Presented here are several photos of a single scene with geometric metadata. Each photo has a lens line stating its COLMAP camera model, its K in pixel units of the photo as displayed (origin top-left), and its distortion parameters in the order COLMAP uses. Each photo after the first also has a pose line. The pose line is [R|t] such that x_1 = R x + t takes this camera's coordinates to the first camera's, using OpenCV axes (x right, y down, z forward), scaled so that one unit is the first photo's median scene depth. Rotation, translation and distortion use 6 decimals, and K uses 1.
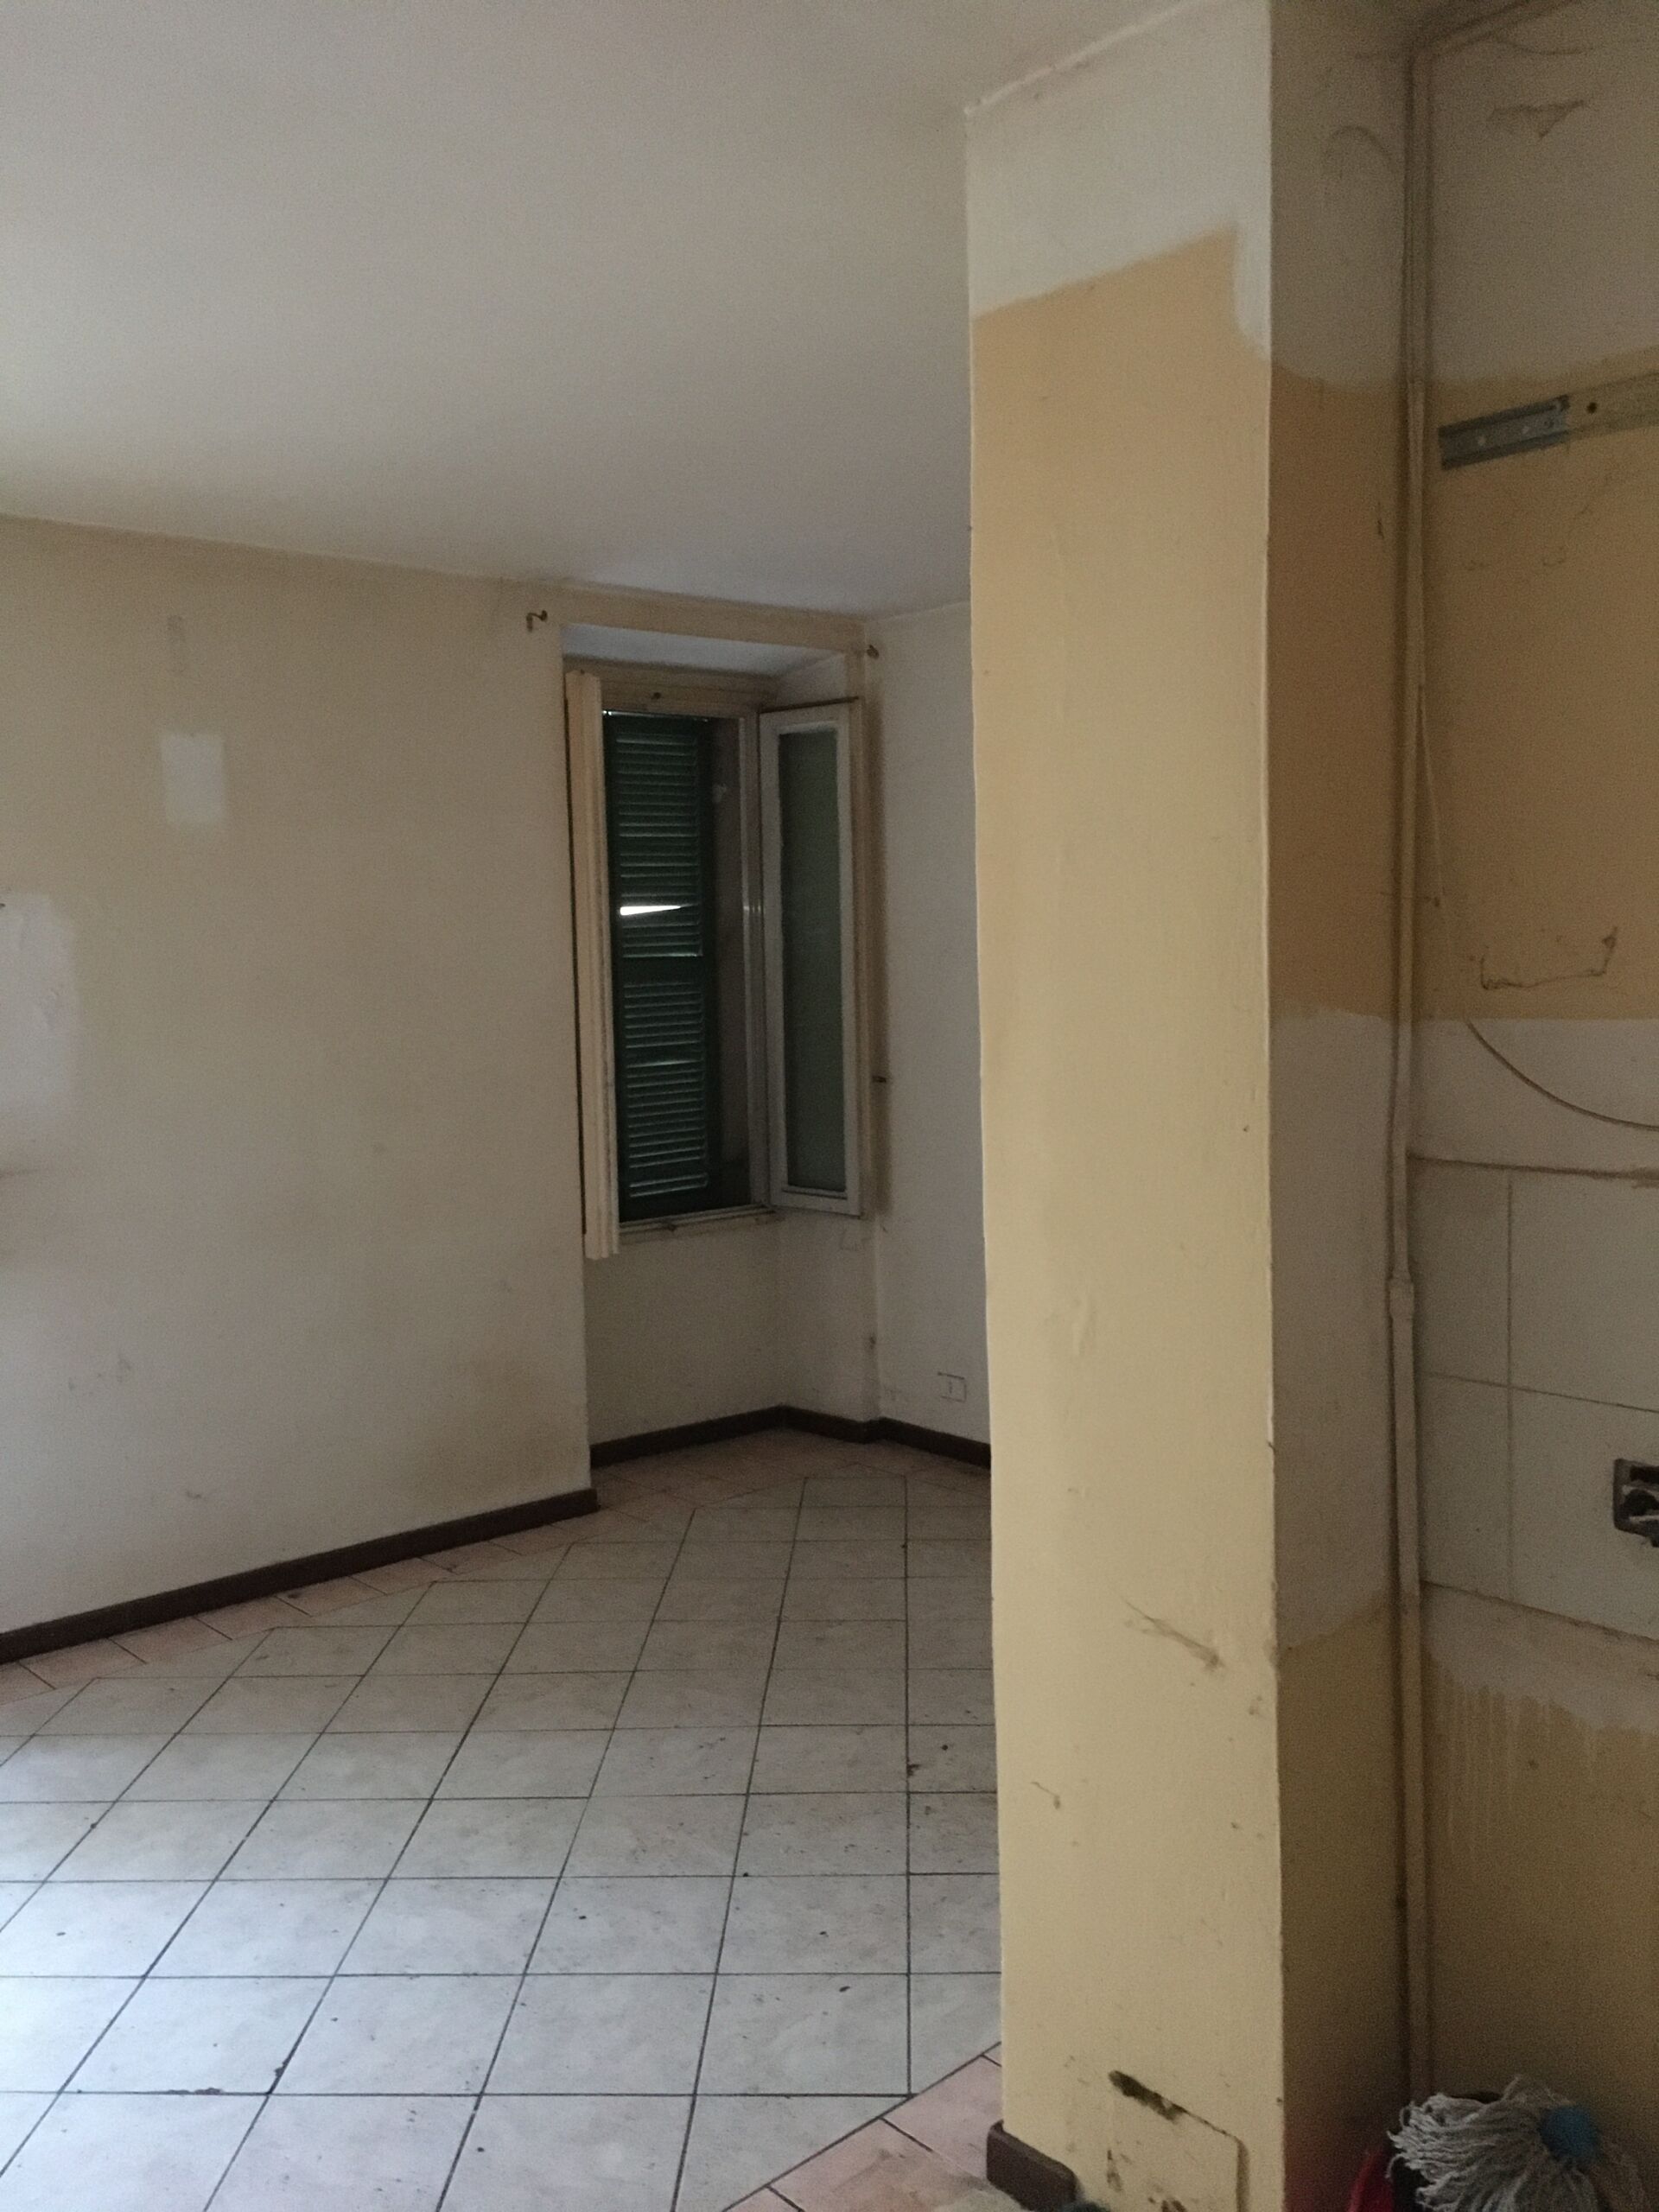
lens RADIAL K [[1882.5, 0, 824.0], [0, 1882.5, 1105.0], [0, 0, 1]] dist [0.067476, -0.080854]
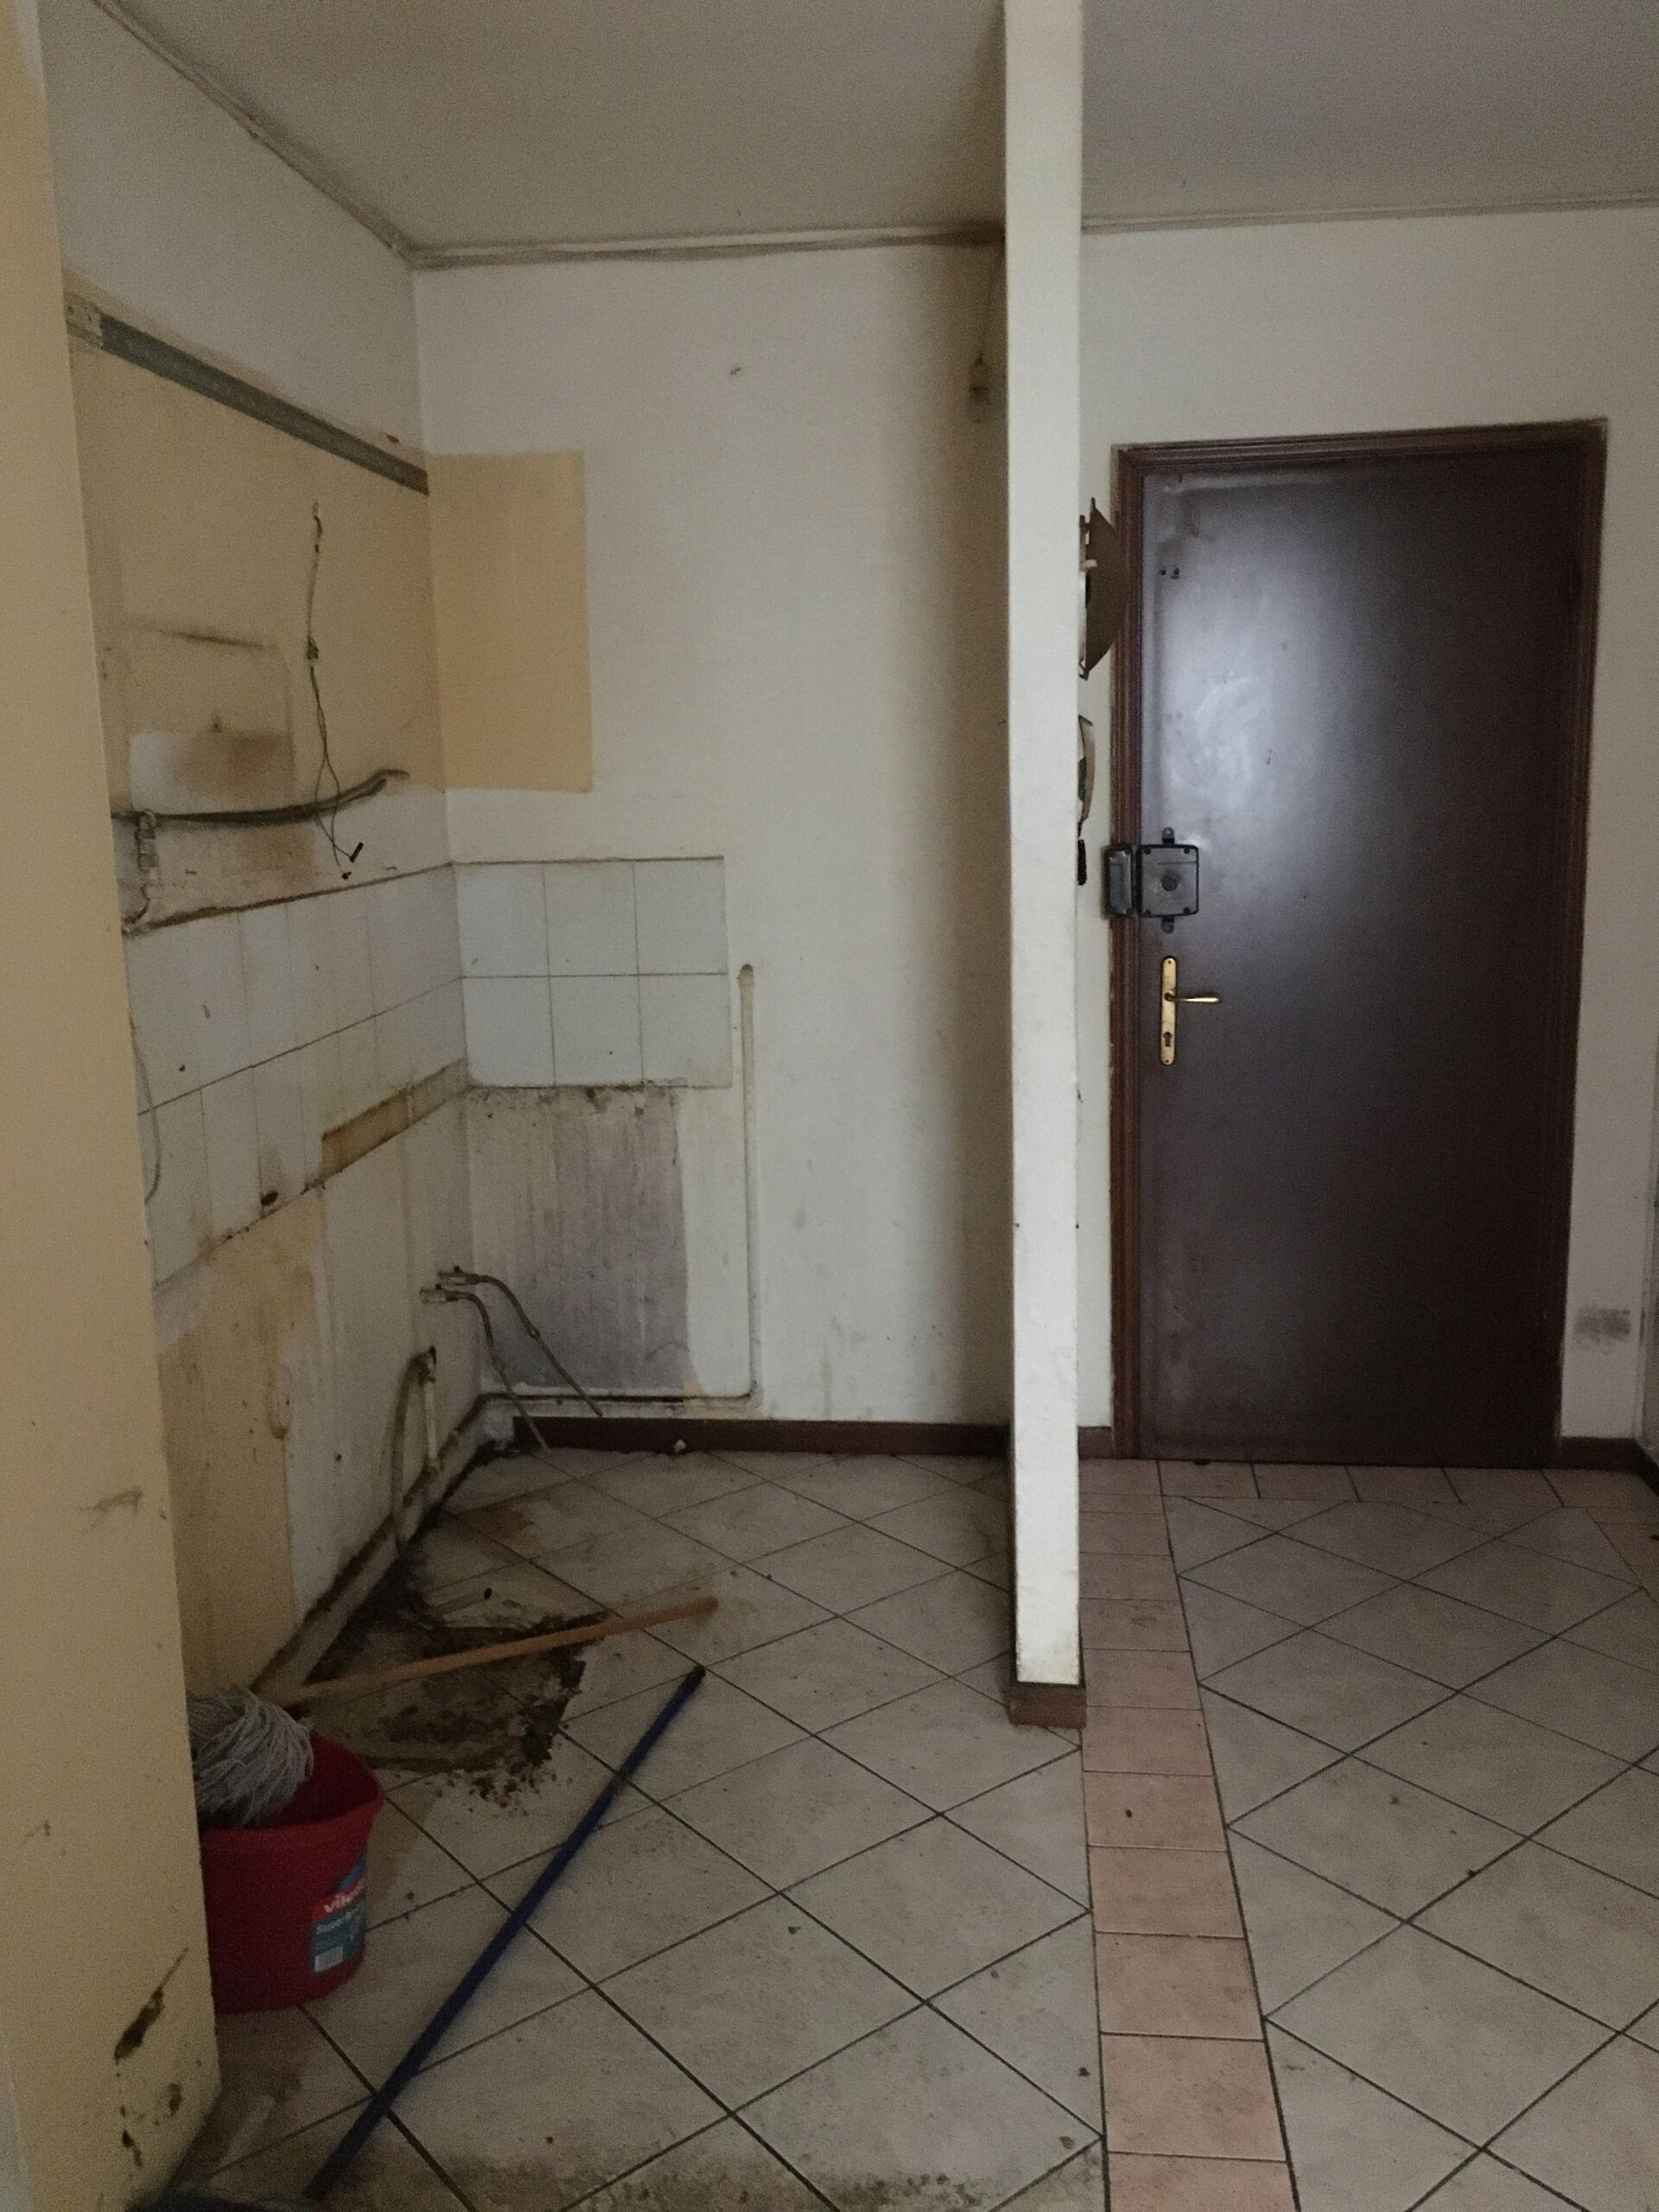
lens RADIAL K [[1882.5, 0, 833.9], [0, 1882.5, 1109.9], [0, 0, 1]] dist [0.067476, -0.080854]
pose [[-0.675318, -0.093985, 0.731513, -0.371514], [0.101697, 0.970506, 0.218575, -0.036017], [-0.730481, 0.222001, -0.645843, 0.688260]]
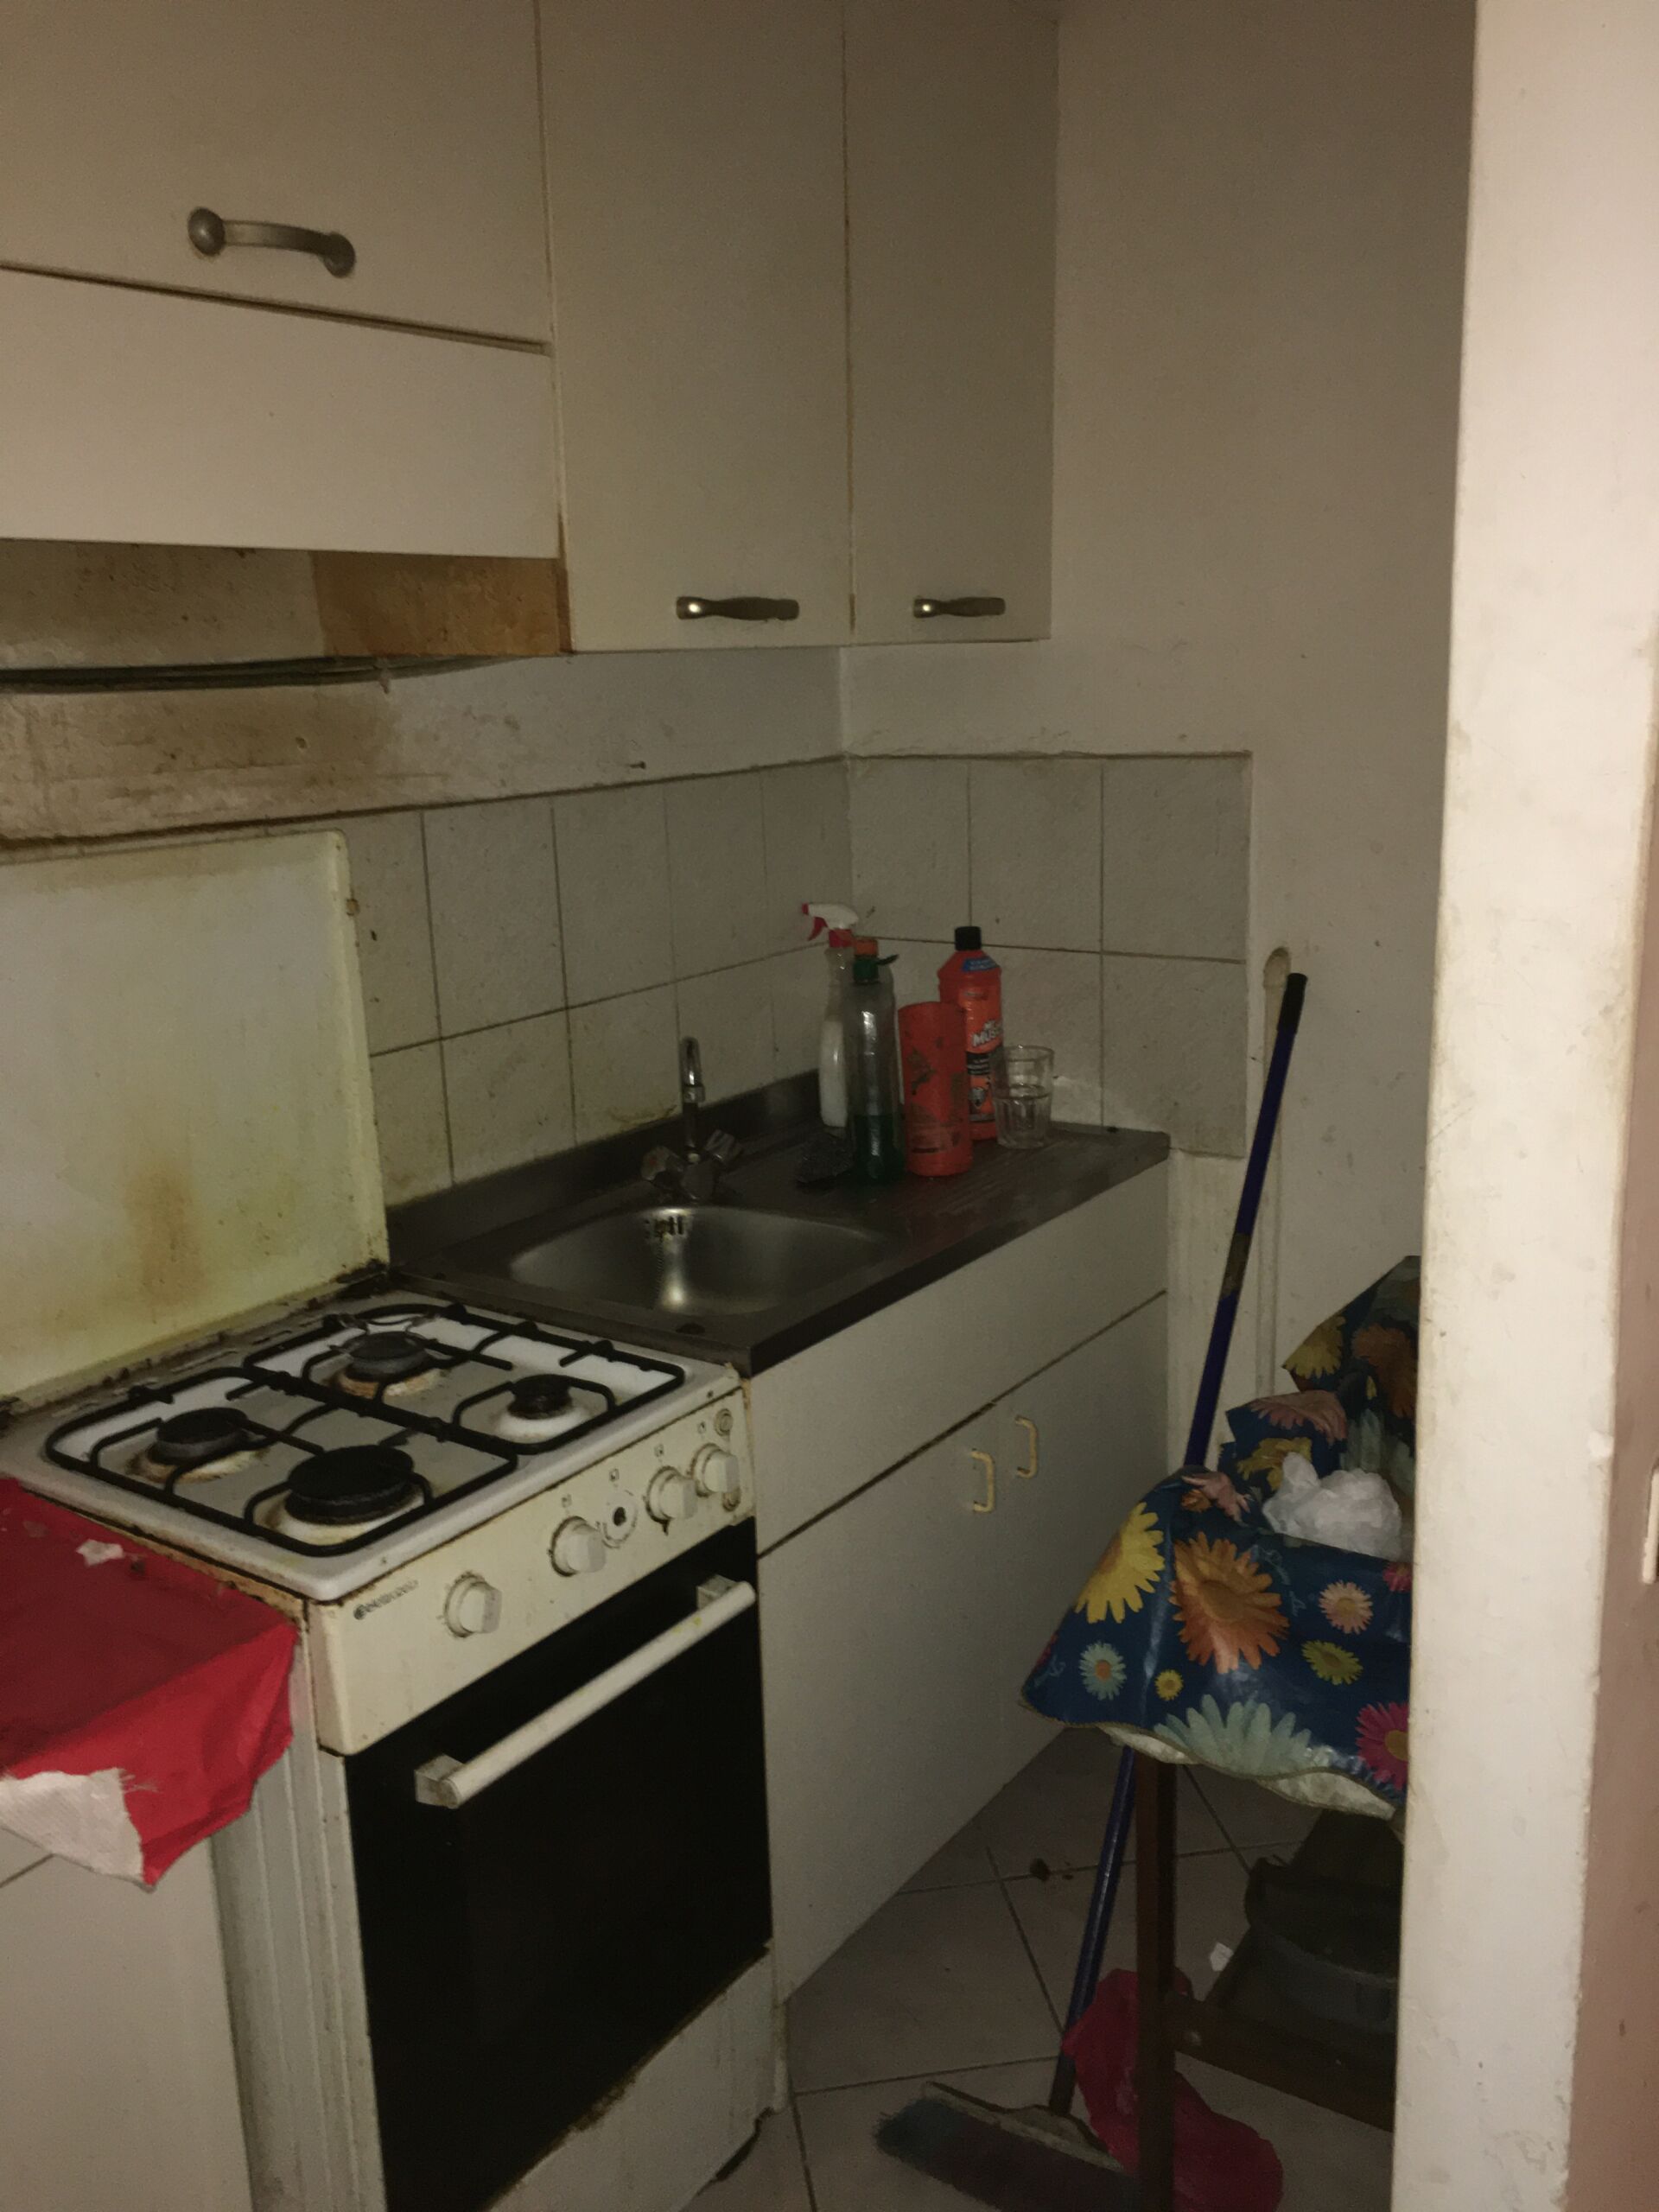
lens RADIAL K [[1882.5, 0, 825.5], [0, 1882.5, 1099.7], [0, 0, 1]] dist [0.067476, -0.080854]
pose [[-0.213659, -0.187189, 0.958807, -0.119864], [0.118692, 0.969225, 0.215672, 0.009390], [-0.969671, 0.159883, -0.184866, 0.301056]]
